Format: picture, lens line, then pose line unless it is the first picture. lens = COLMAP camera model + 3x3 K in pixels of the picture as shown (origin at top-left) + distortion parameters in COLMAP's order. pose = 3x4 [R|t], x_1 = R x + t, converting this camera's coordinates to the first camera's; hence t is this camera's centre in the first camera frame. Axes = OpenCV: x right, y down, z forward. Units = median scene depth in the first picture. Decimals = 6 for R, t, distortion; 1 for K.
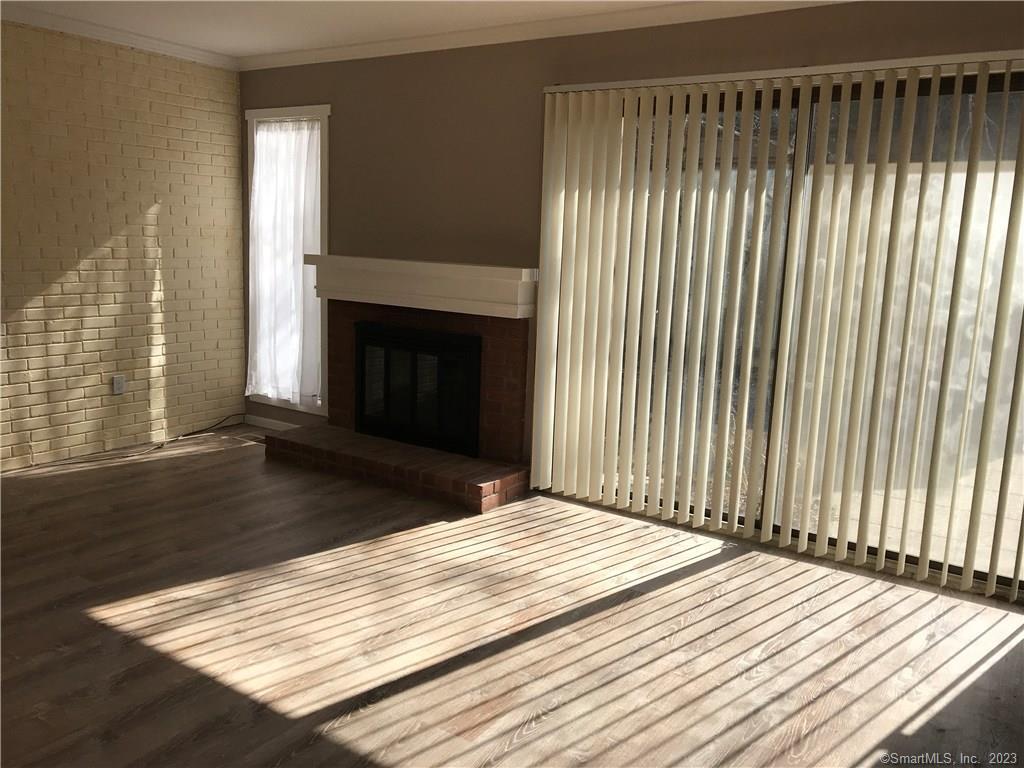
lens RADIAL K [[840.6, 0, 511.3], [0, 840.6, 376.6], [0, 0, 1]] dist [0.035573, -0.023544]
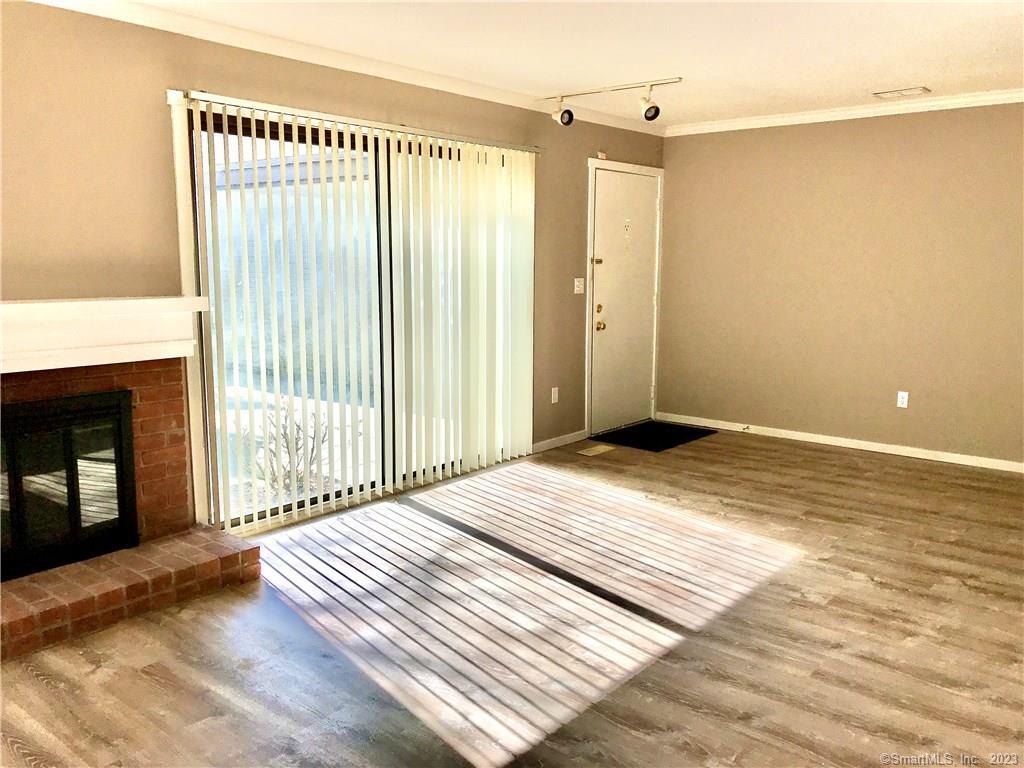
lens RADIAL K [[840.6, 0, 511.3], [0, 840.6, 376.6], [0, 0, 1]] dist [0.035573, -0.023544]
pose [[0.095300, -0.181058, 0.978844, -0.922540], [0.160582, 0.973237, 0.164387, -0.158165], [-0.982411, 0.141518, 0.121824, 0.661623]]
